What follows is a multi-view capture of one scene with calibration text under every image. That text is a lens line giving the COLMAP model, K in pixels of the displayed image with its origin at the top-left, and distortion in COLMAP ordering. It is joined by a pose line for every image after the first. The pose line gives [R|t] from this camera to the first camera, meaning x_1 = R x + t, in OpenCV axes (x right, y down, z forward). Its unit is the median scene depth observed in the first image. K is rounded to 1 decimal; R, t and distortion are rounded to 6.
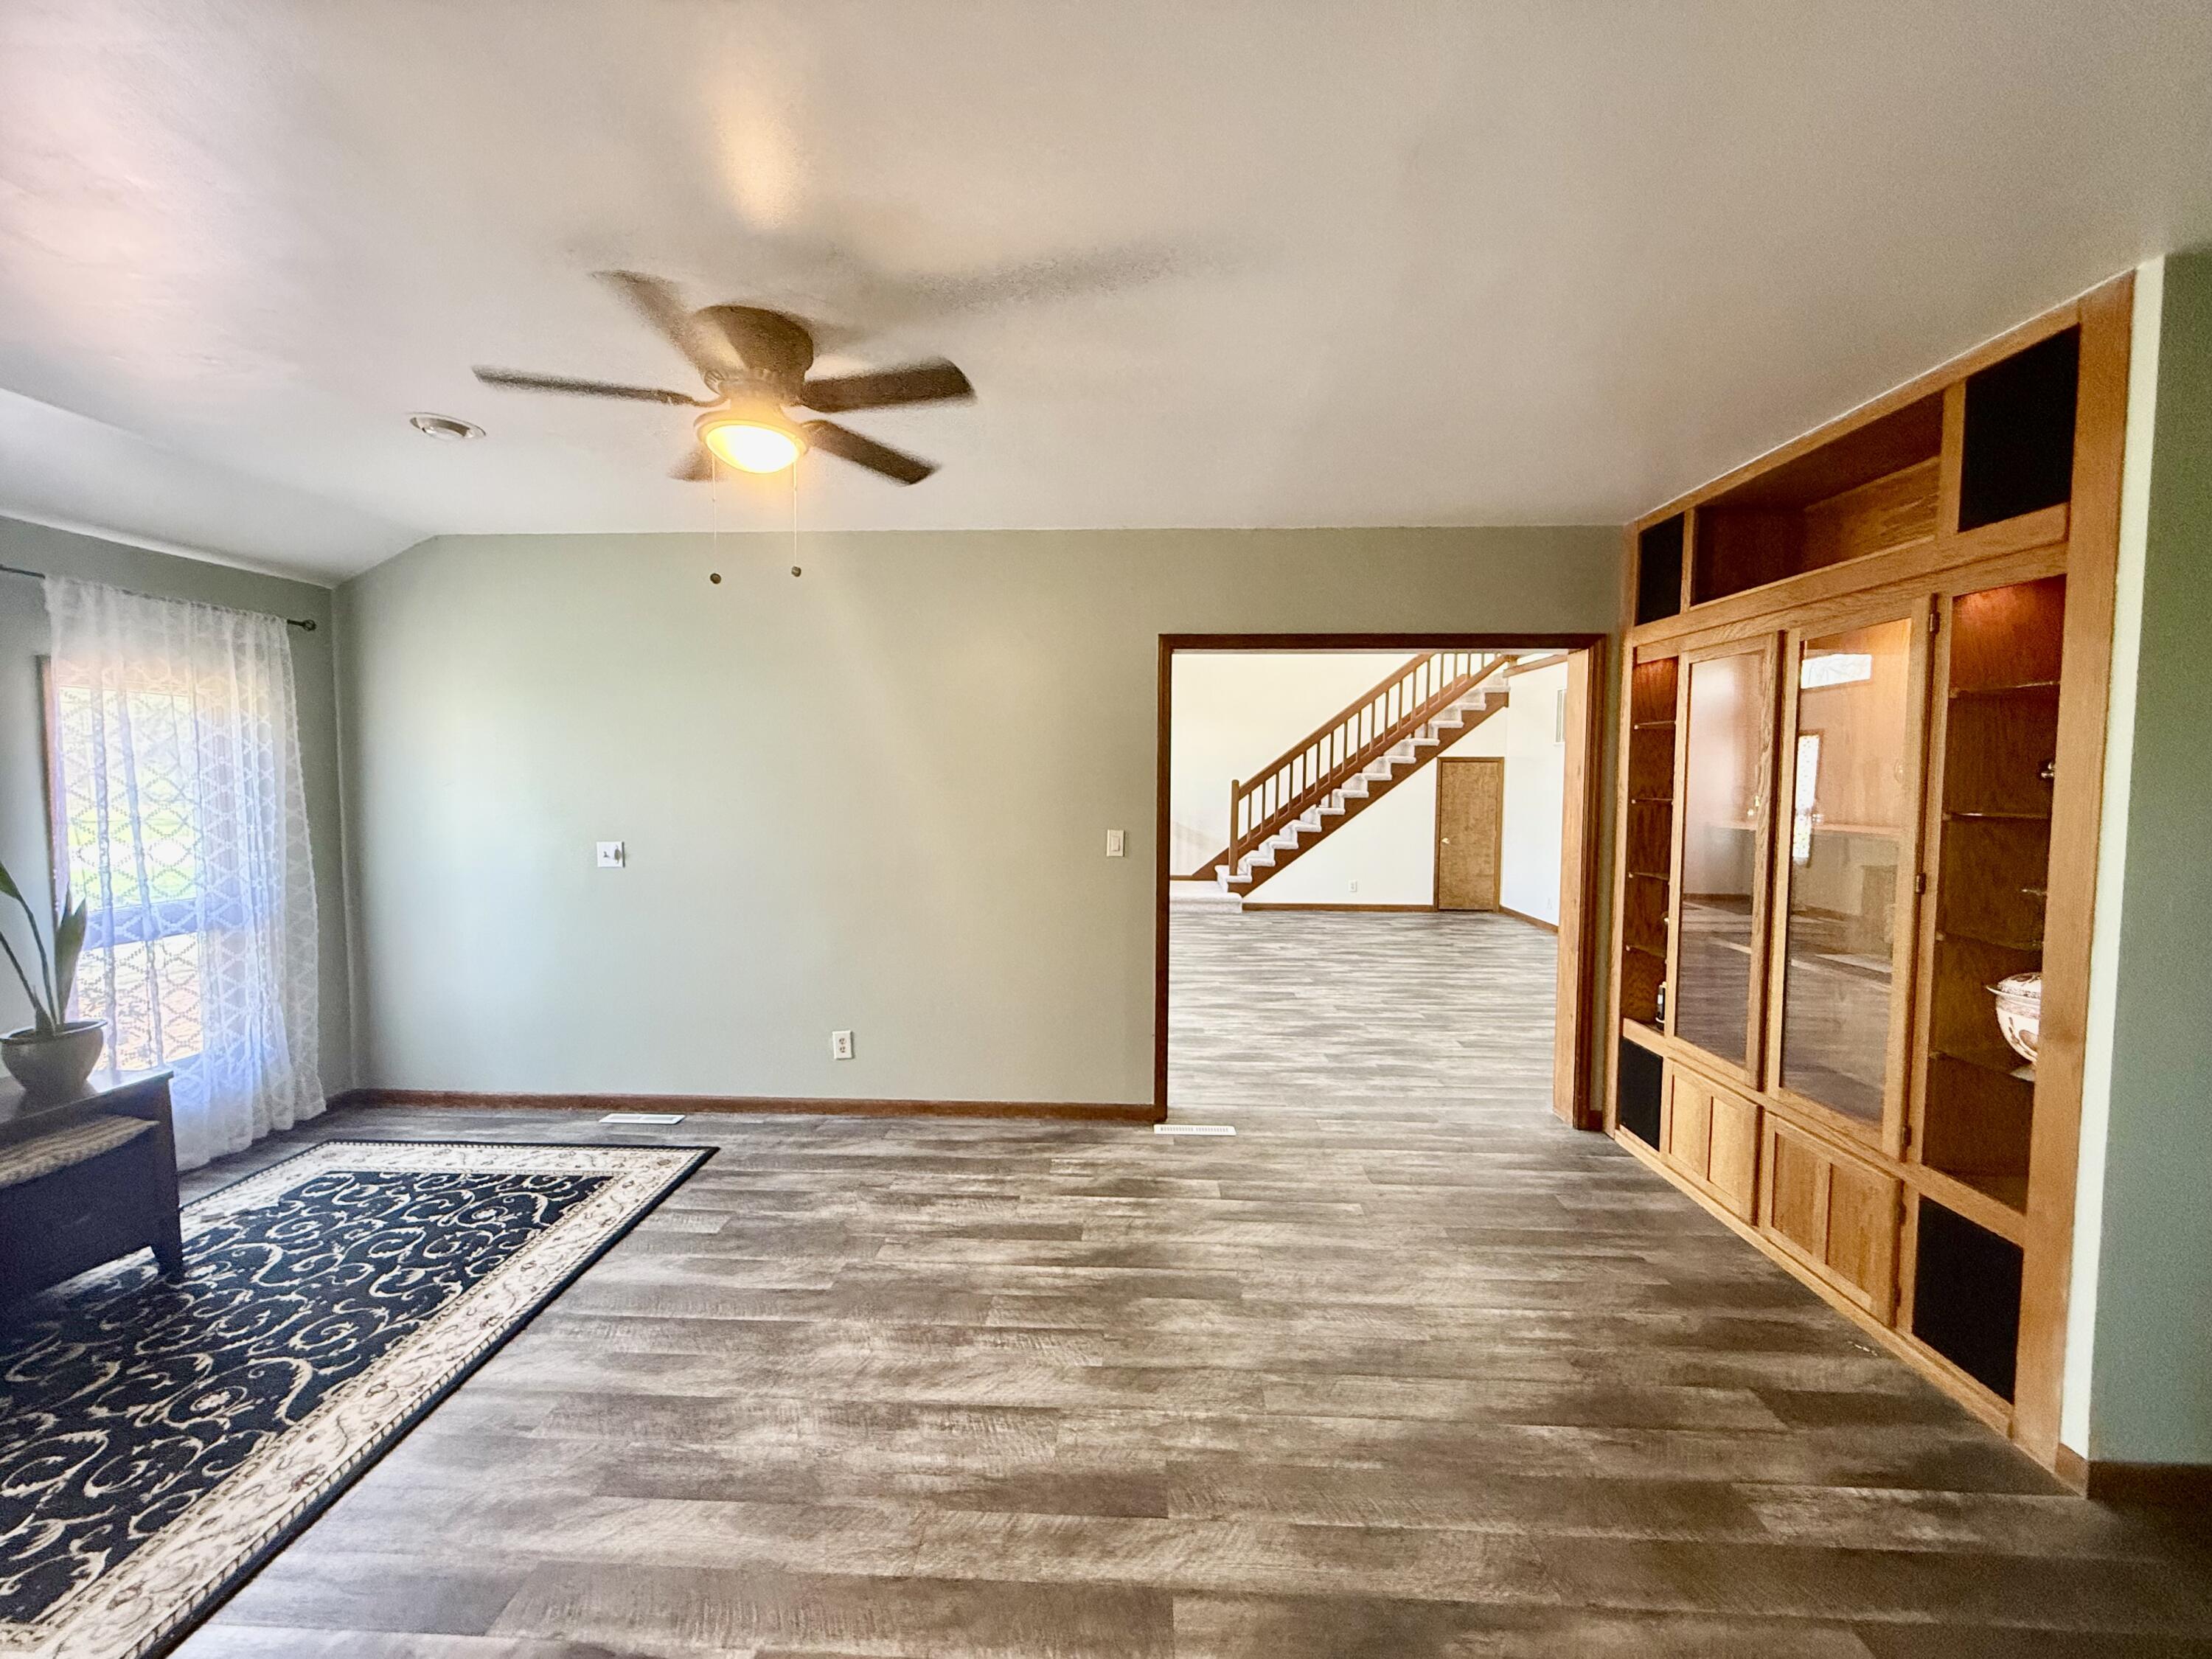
lens RADIAL K [[887.4, 0, 1101.1], [0, 887.4, 830.6], [0, 0, 1]] dist [0.001014, -0.000695]
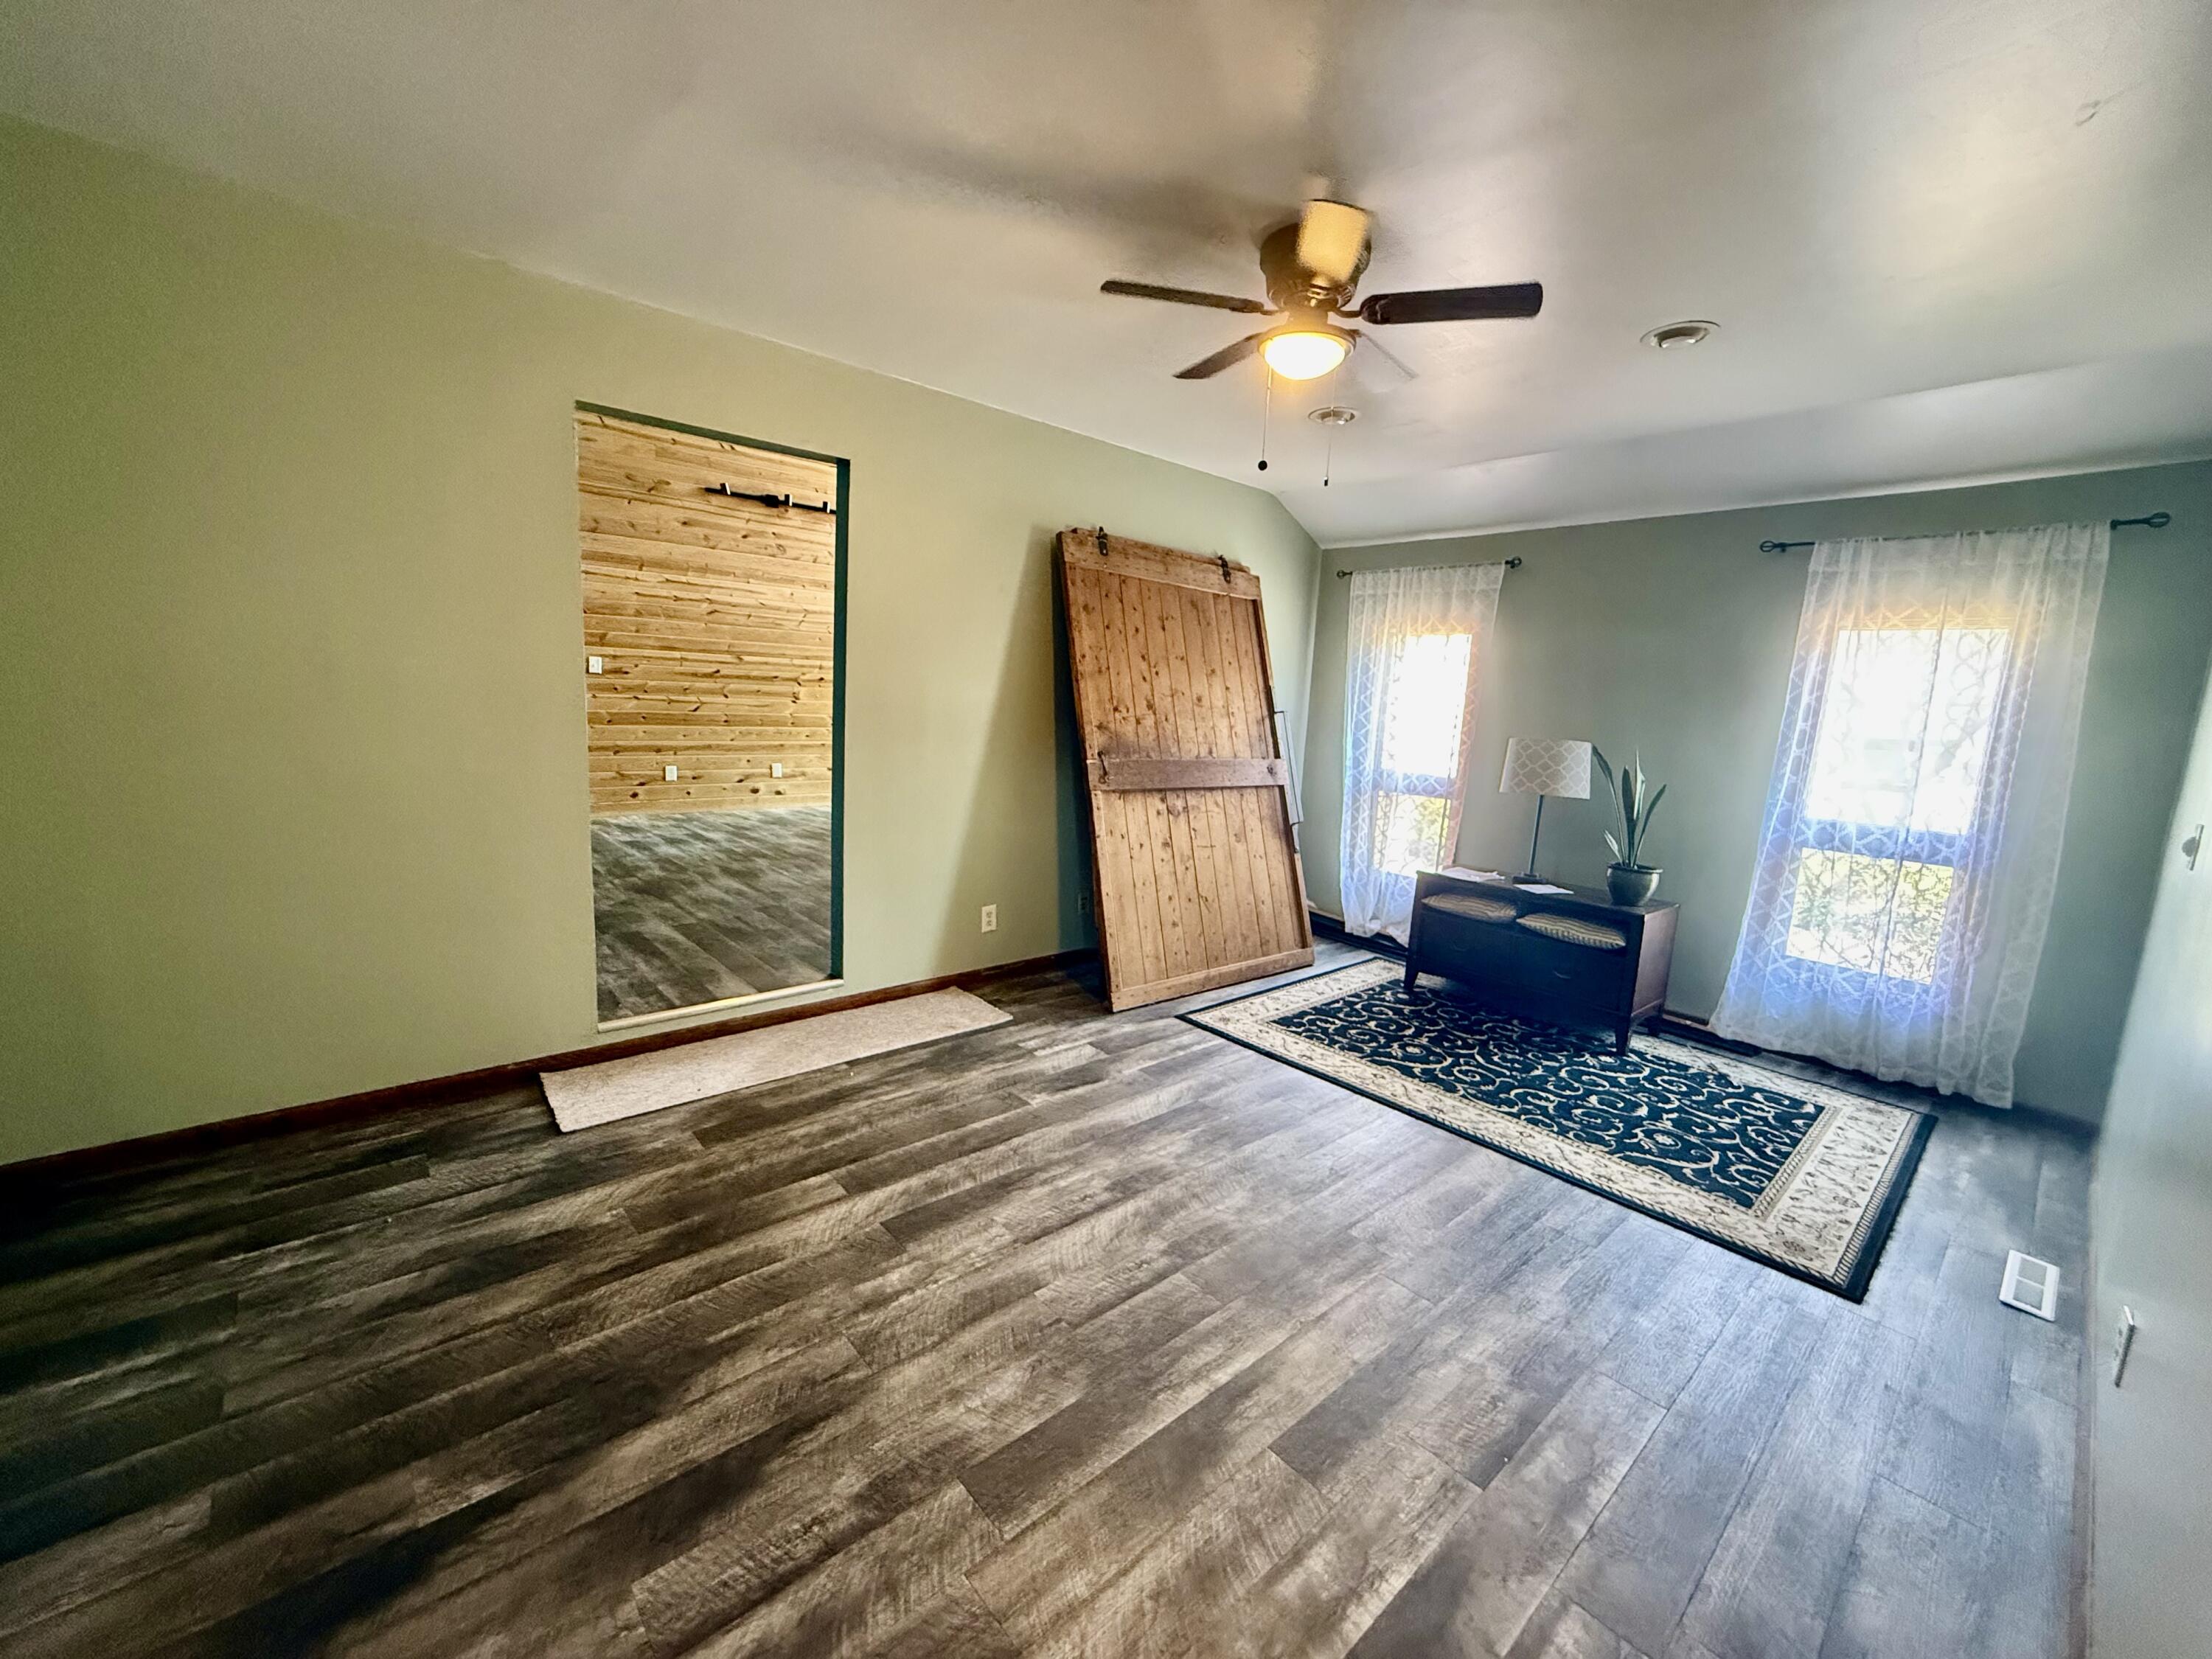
lens RADIAL K [[887.4, 0, 1104.3], [0, 887.4, 833.6], [0, 0, 1]] dist [0.001014, -0.000695]
pose [[-0.723134, 0.064399, -0.687699, 0.453176], [-0.100786, 0.975149, 0.197297, -0.031929], [0.683315, 0.211982, -0.698673, 1.328593]]
